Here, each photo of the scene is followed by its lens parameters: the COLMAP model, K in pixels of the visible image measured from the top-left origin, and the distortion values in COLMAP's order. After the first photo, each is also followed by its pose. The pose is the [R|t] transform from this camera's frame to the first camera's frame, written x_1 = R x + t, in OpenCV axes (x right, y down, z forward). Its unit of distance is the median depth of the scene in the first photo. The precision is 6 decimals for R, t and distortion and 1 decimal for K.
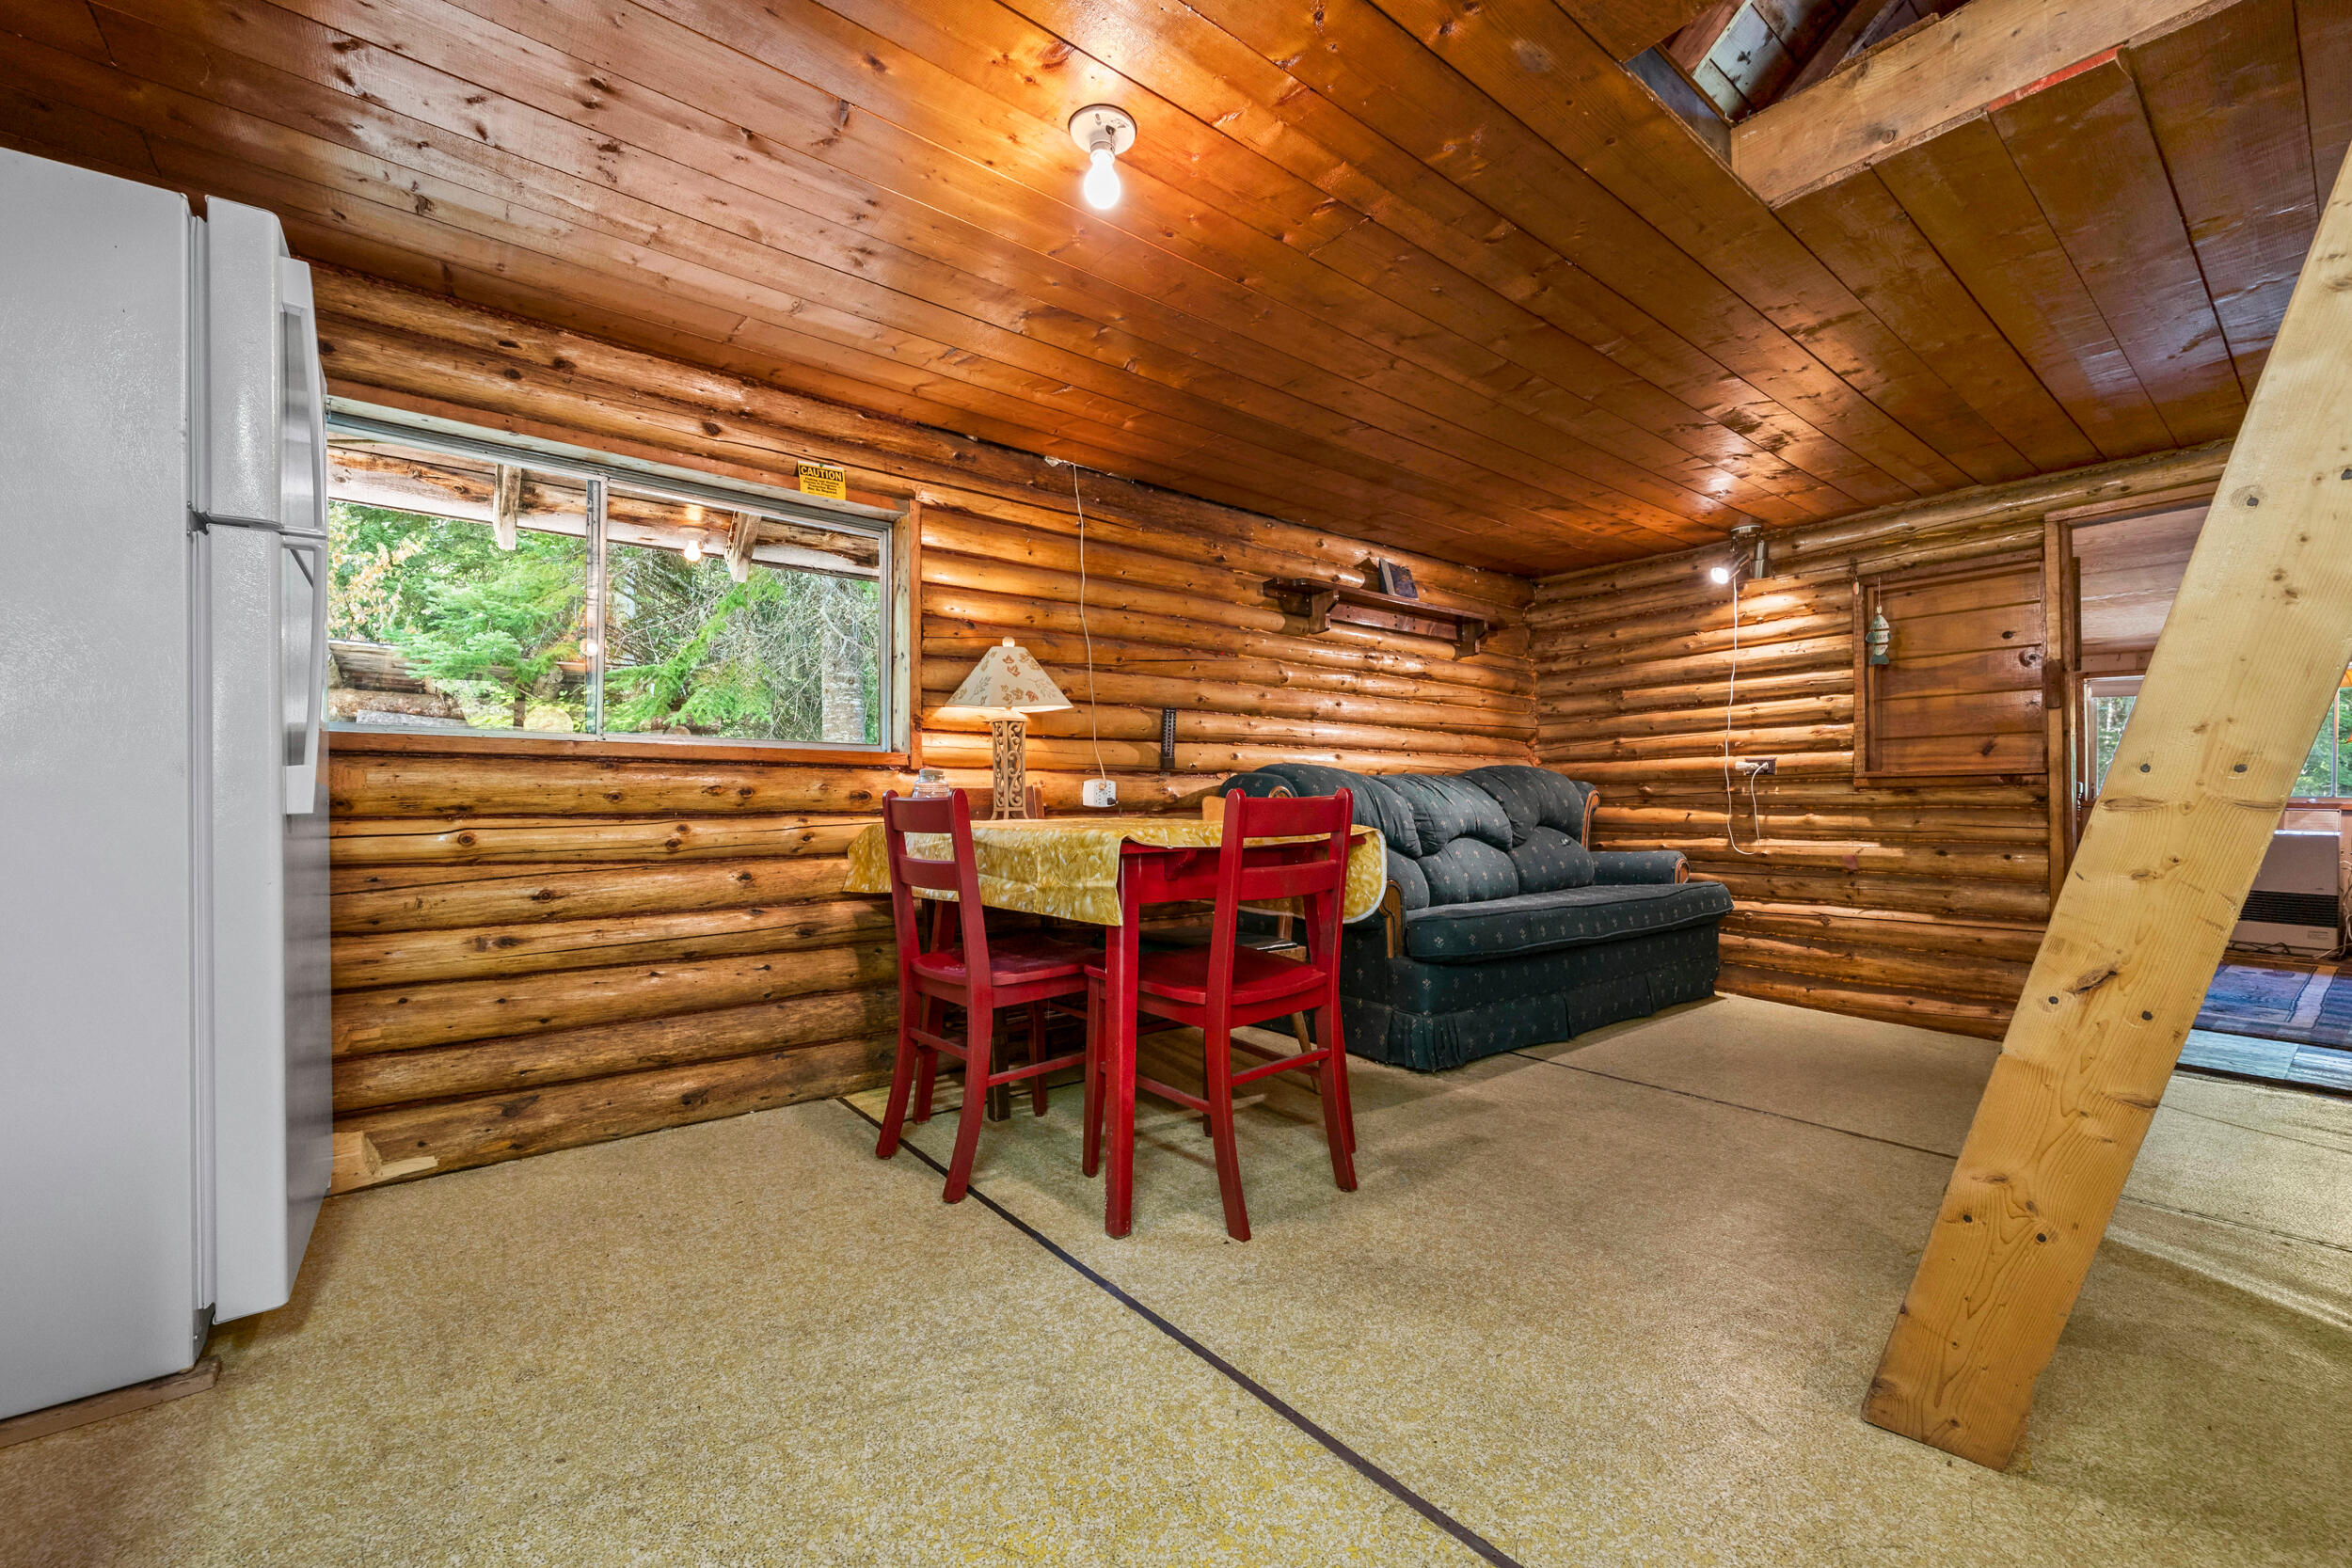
lens RADIAL K [[940.4, 0, 1146.5], [0, 940.4, 805.2], [0, 0, 1]] dist [-0.003054, 0.000441]
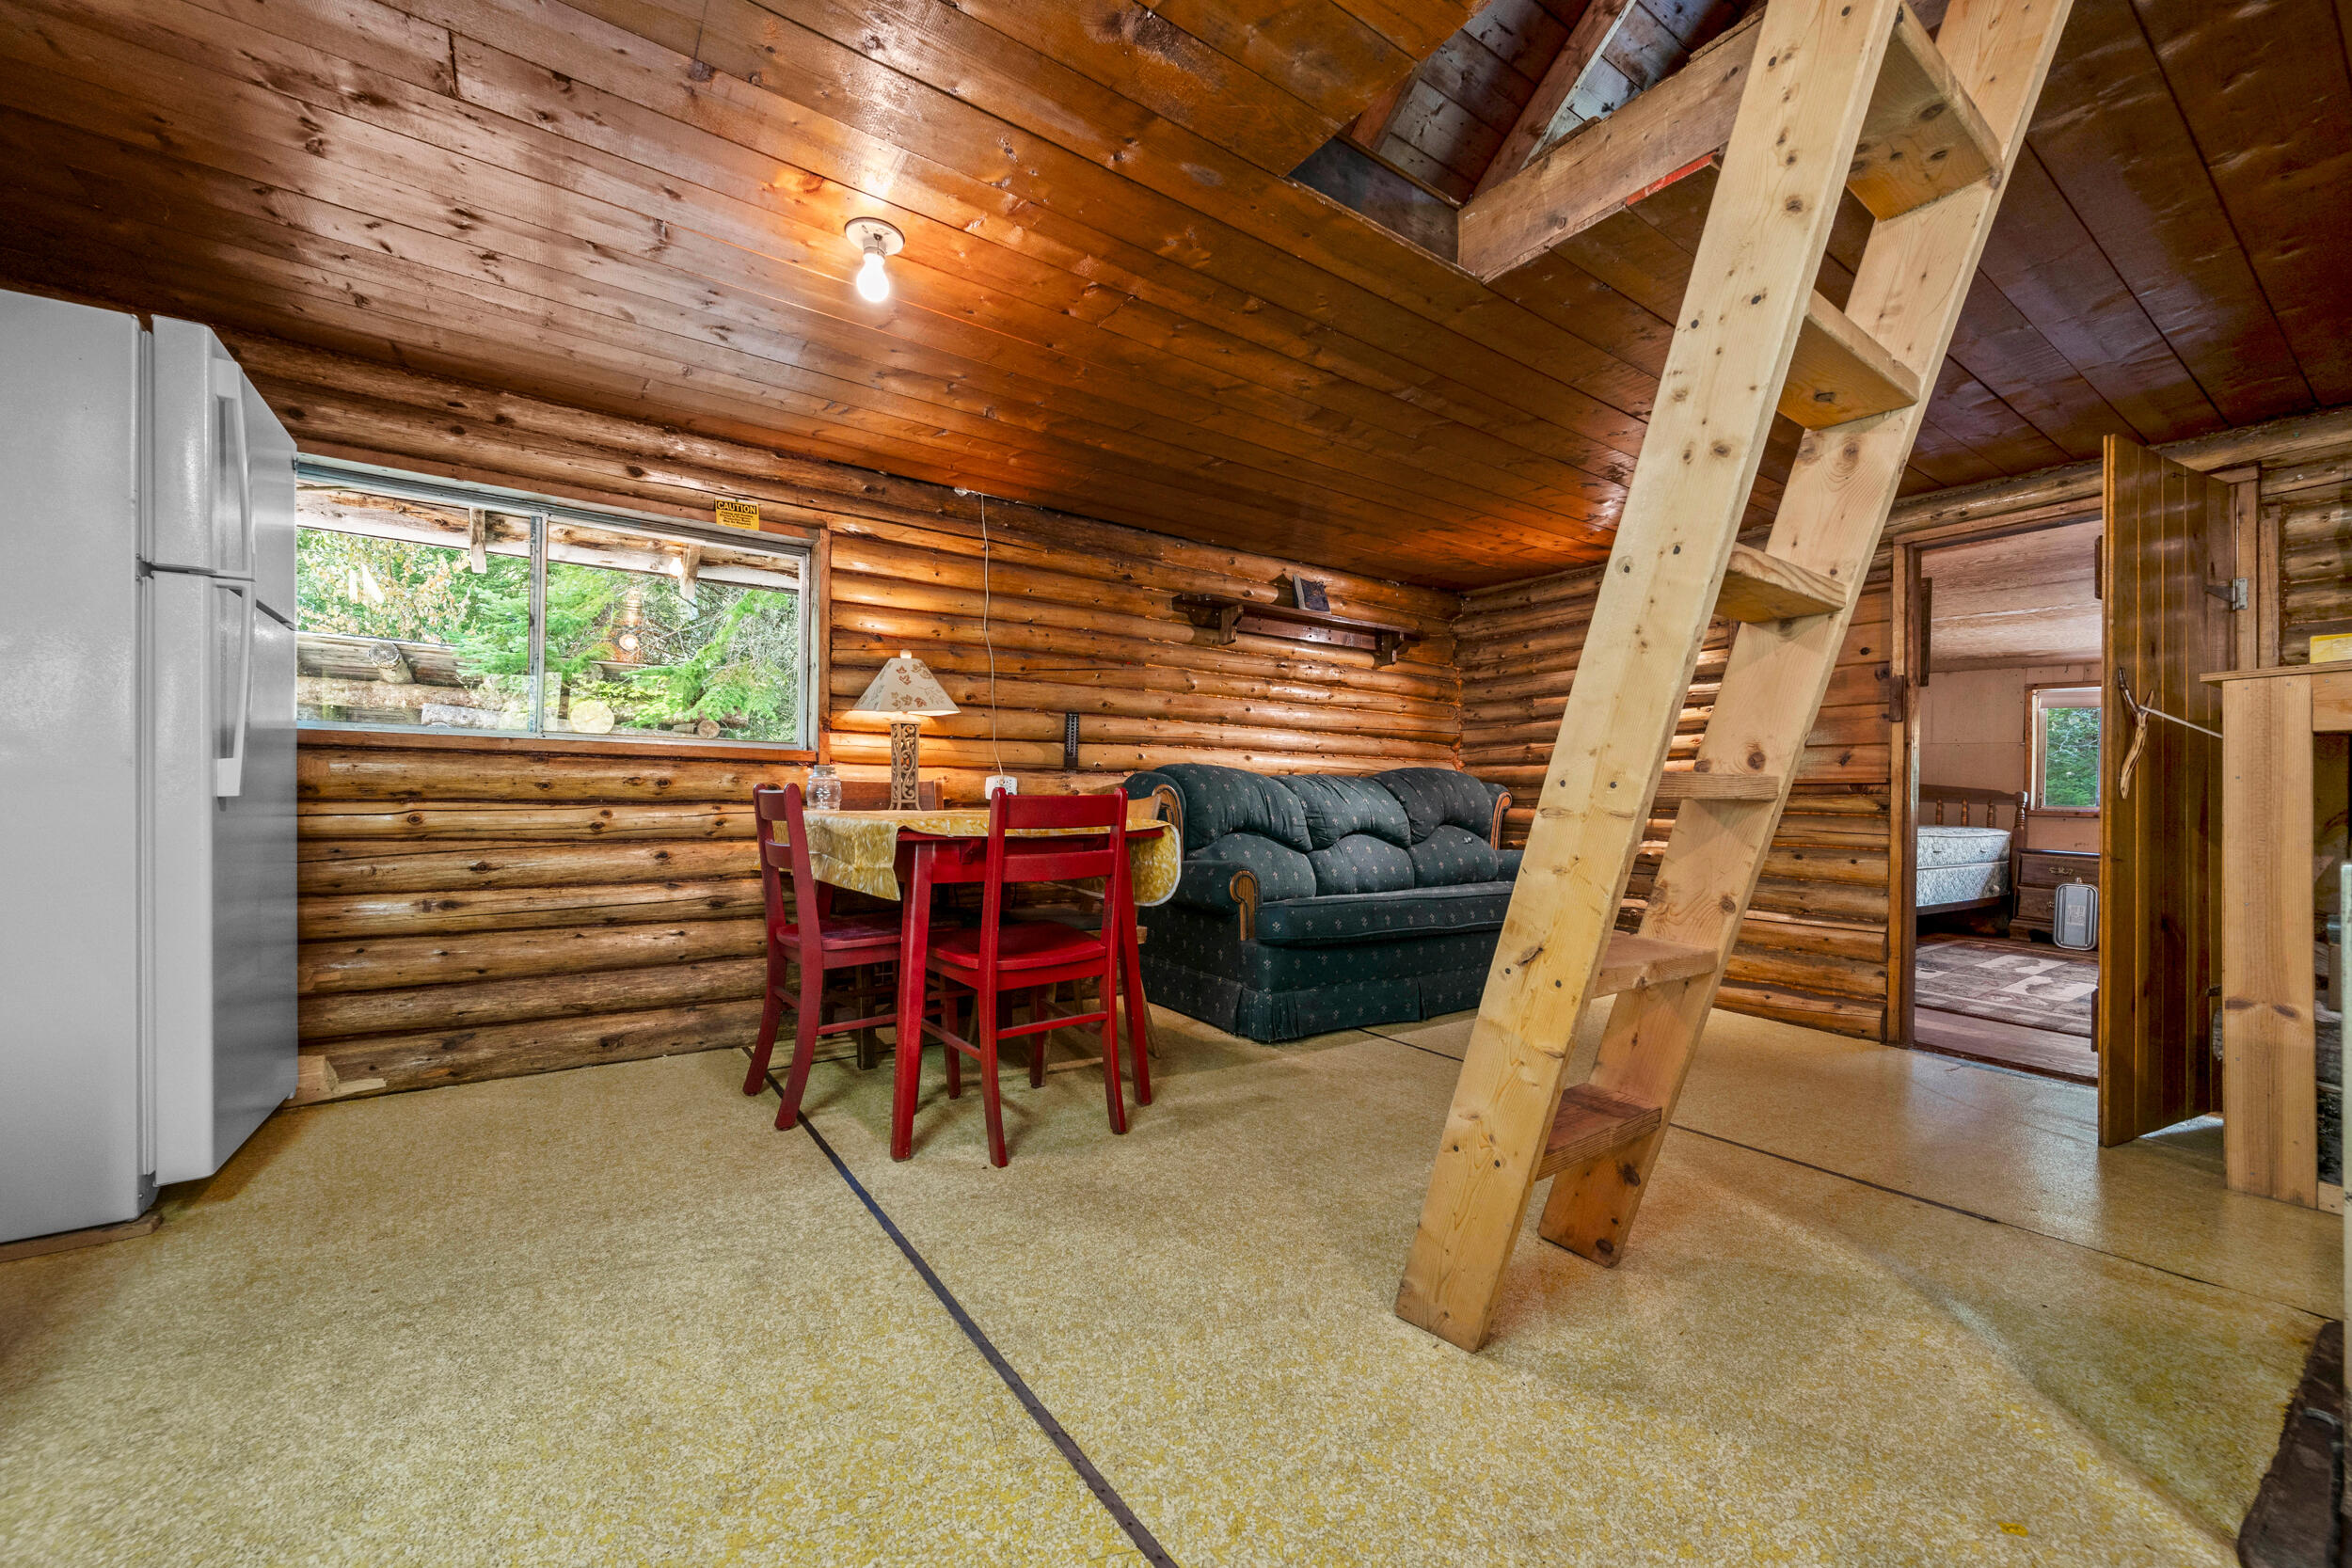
lens RADIAL K [[940.4, 0, 1214.8], [0, 940.4, 810.9], [0, 0, 1]] dist [-0.003054, 0.000441]
pose [[0.998058, 0.016891, -0.059962, 0.354793], [-0.016121, 0.999781, 0.013314, -0.006524], [0.060173, -0.012321, 0.998112, -0.134957]]
